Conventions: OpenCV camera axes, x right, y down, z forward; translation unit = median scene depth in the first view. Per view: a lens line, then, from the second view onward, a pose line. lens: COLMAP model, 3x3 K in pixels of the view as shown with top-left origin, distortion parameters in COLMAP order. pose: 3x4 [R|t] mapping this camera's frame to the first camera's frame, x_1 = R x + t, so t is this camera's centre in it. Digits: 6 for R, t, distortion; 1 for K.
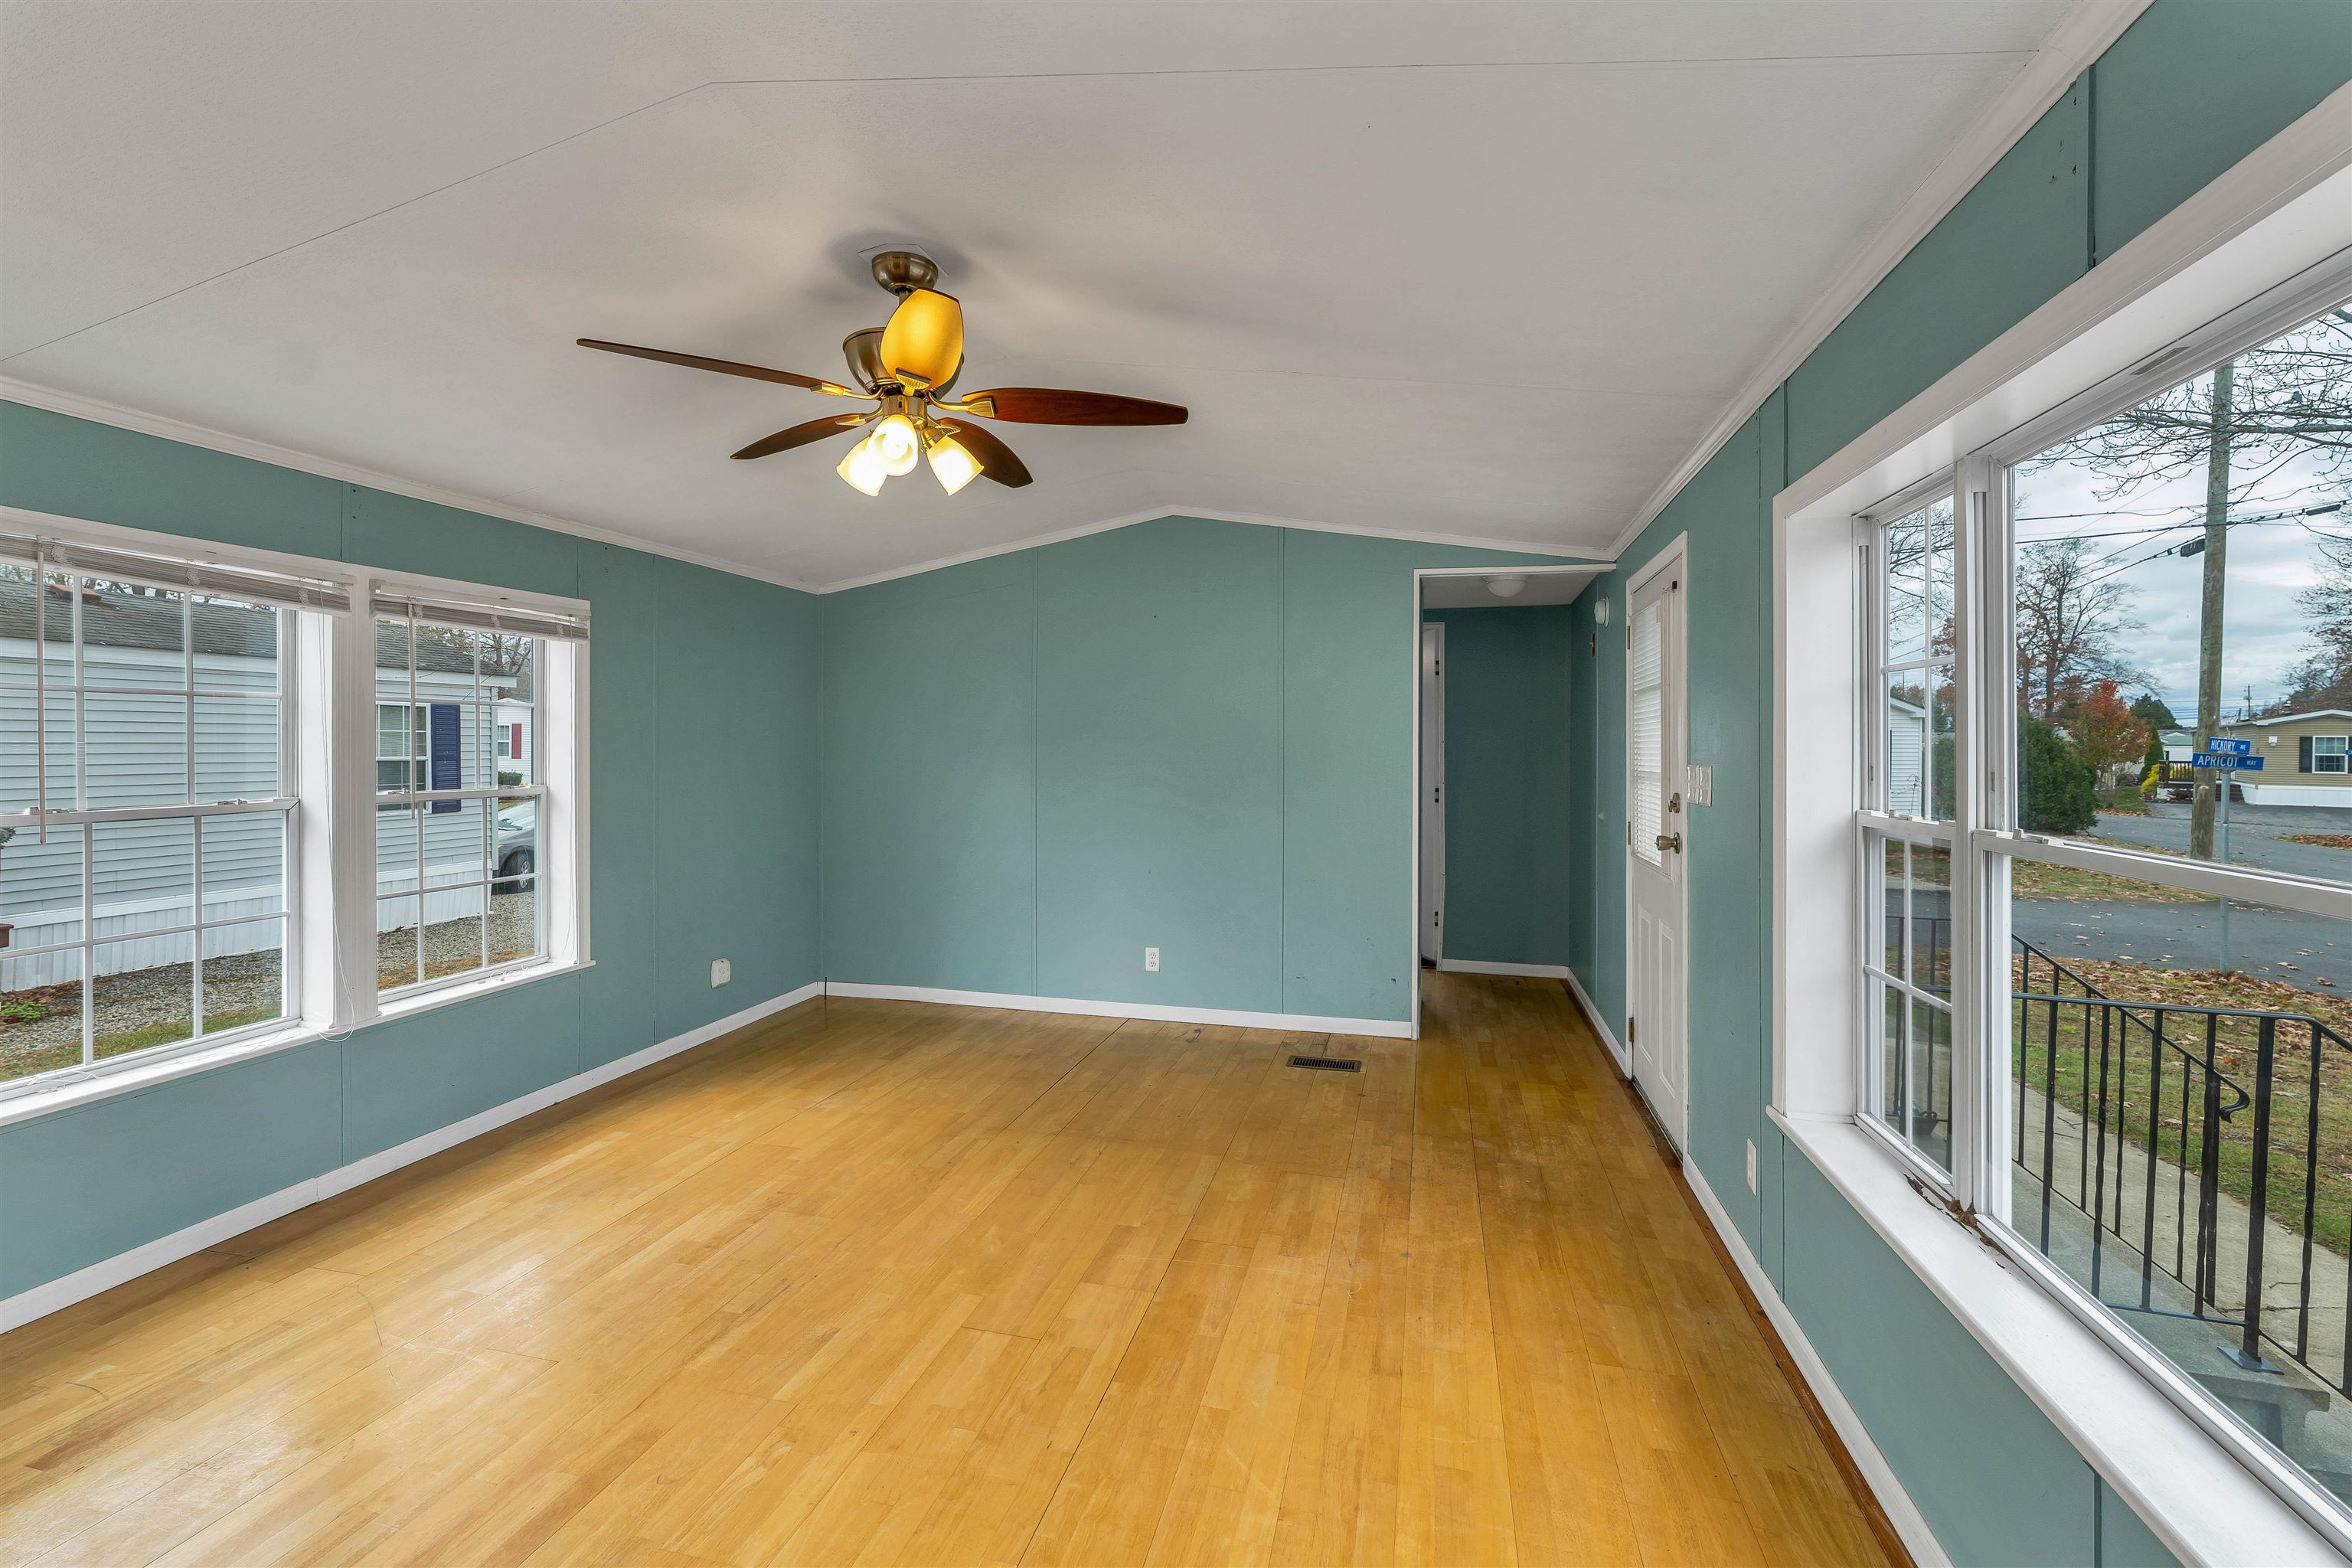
lens RADIAL K [[991.0, 0, 1178.0], [0, 991.0, 746.5], [0, 0, 1]] dist [0.001339, -0.000407]
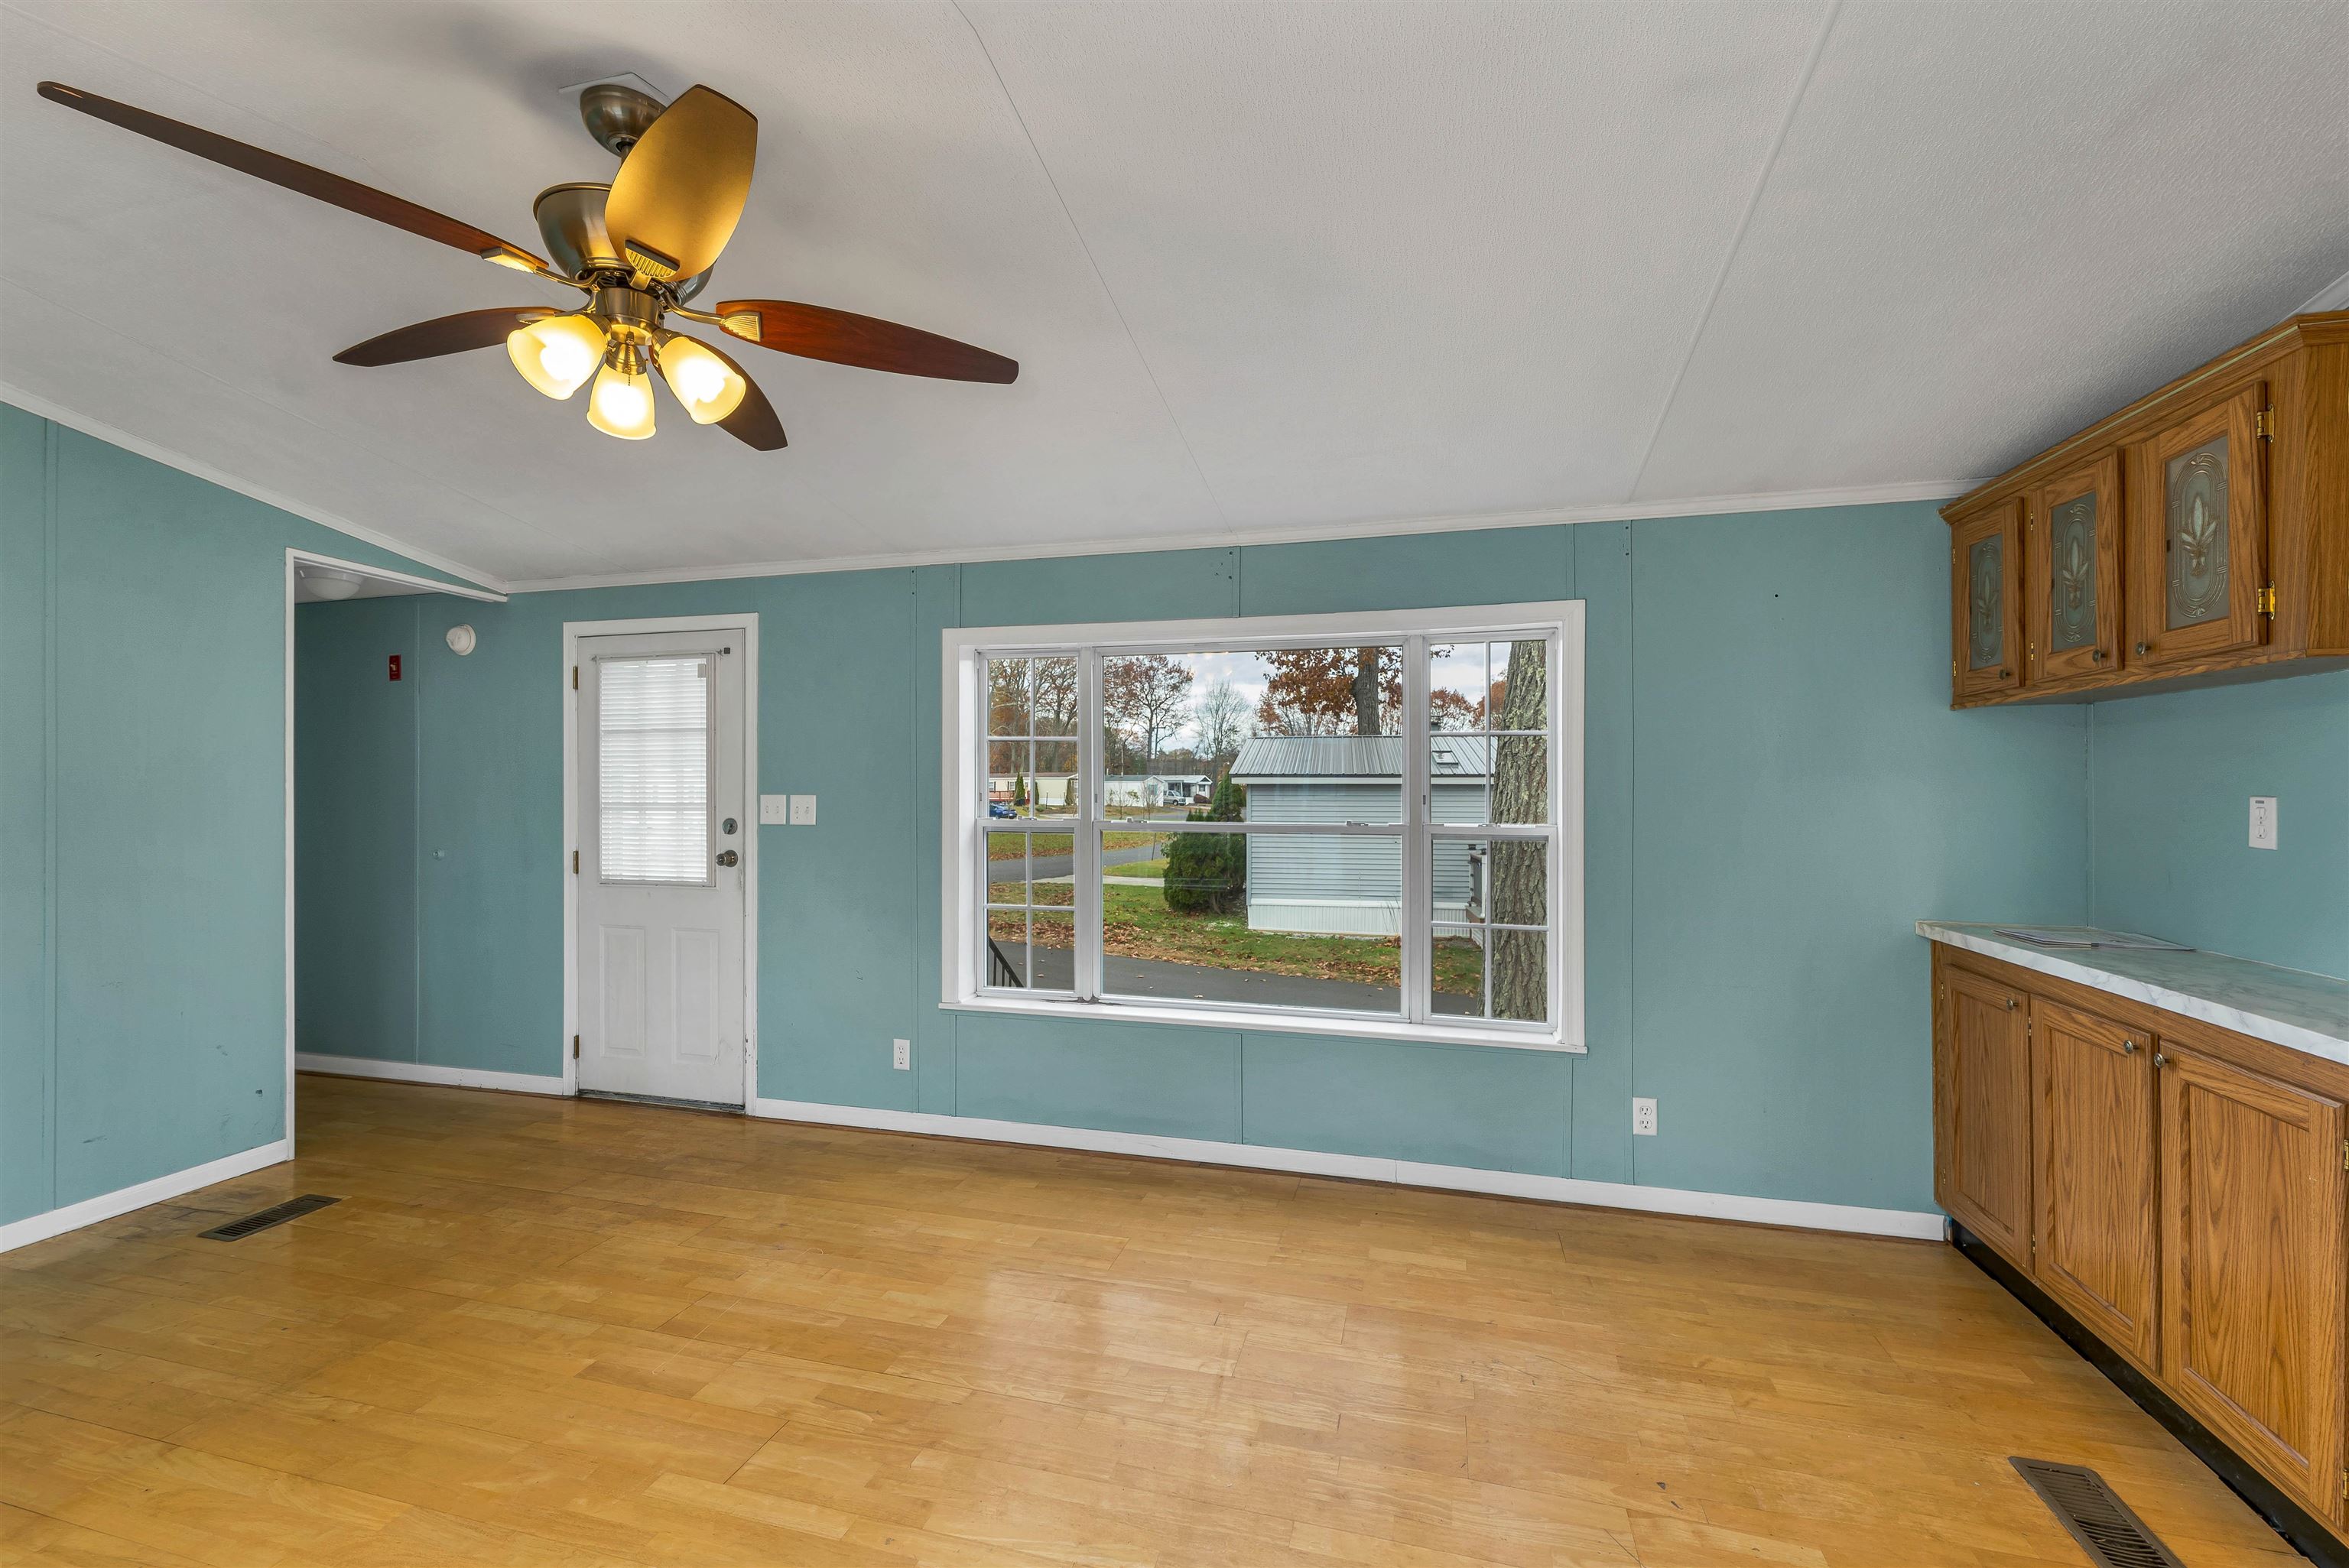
lens RADIAL K [[985.6, 0, 1173.7], [0, 985.6, 774.2], [0, 0, 1]] dist [0.003071, 0.000246]
pose [[0.007261, 0.014271, 0.999872, -0.774756], [-0.004014, 0.999891, -0.014242, 0.010901], [-0.999966, -0.003910, 0.007318, 0.471460]]
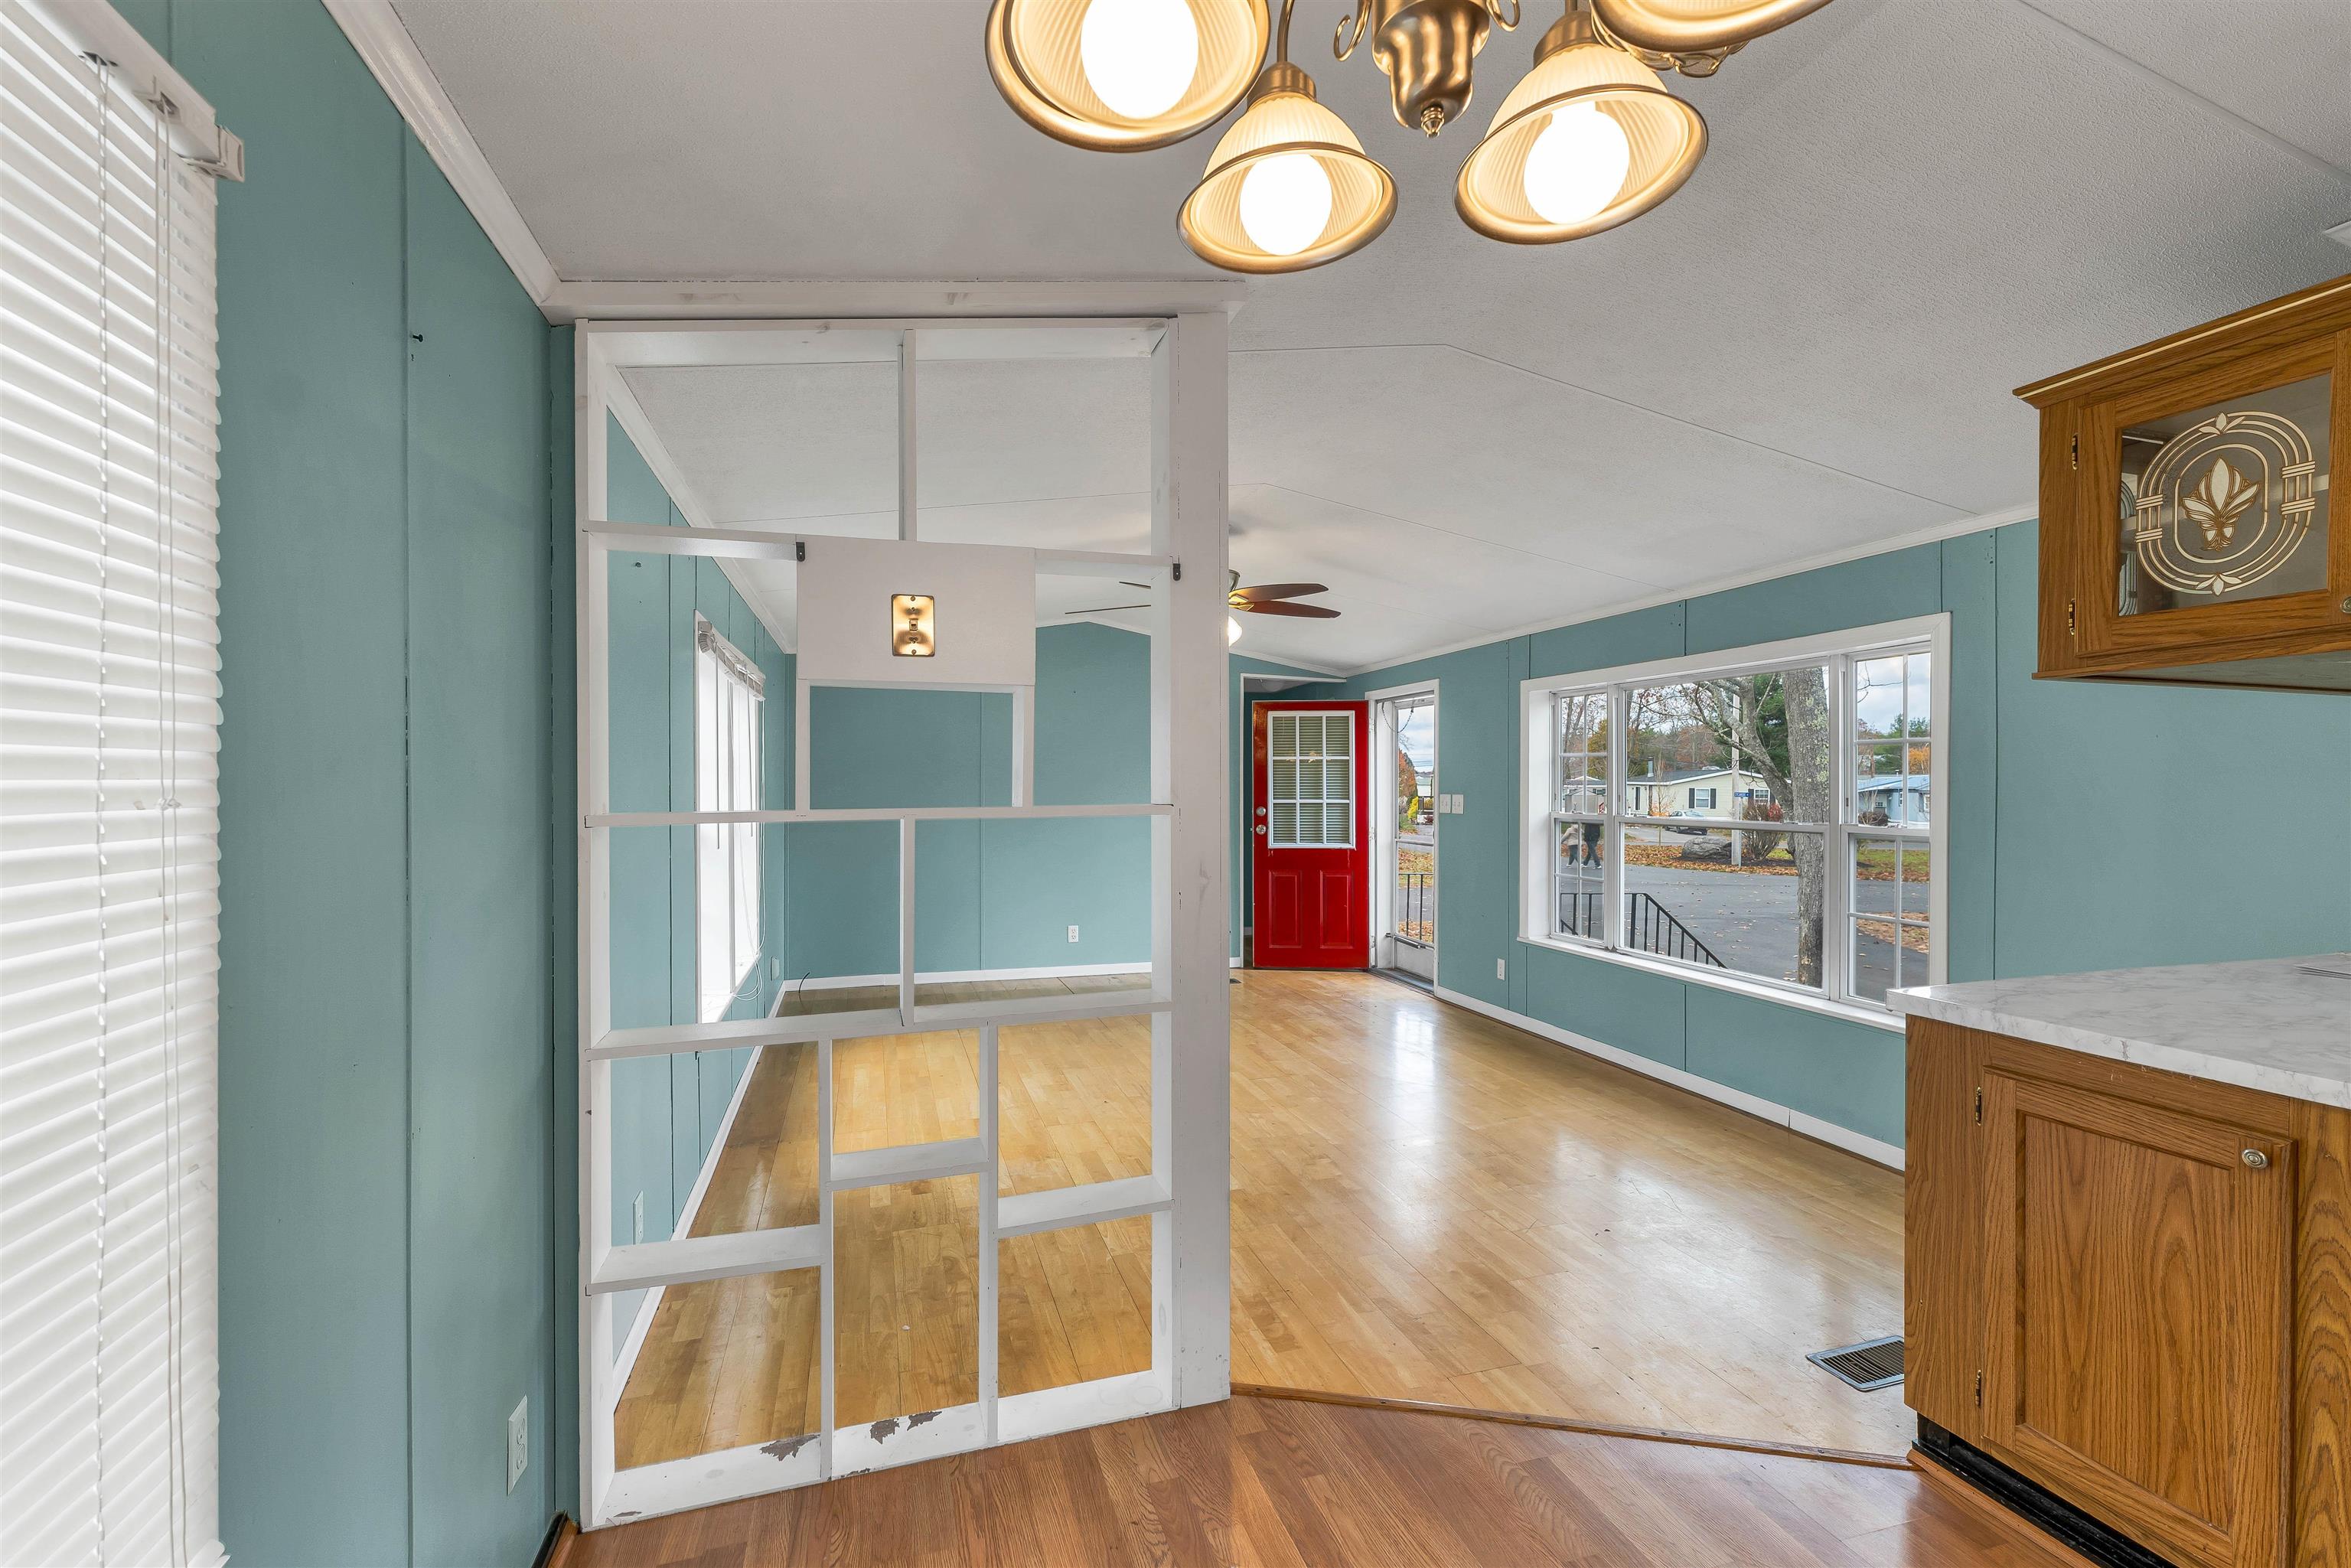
lens RADIAL K [[986.5, 0, 1174.7], [0, 986.5, 774.2], [0, 0, 1]] dist [0.003071, 0.000246]
pose [[0.848514, 0.008436, 0.529106, -1.031646], [-0.002715, 0.999929, -0.011590, 0.005242], [-0.529166, 0.008398, 0.848477, -0.431766]]
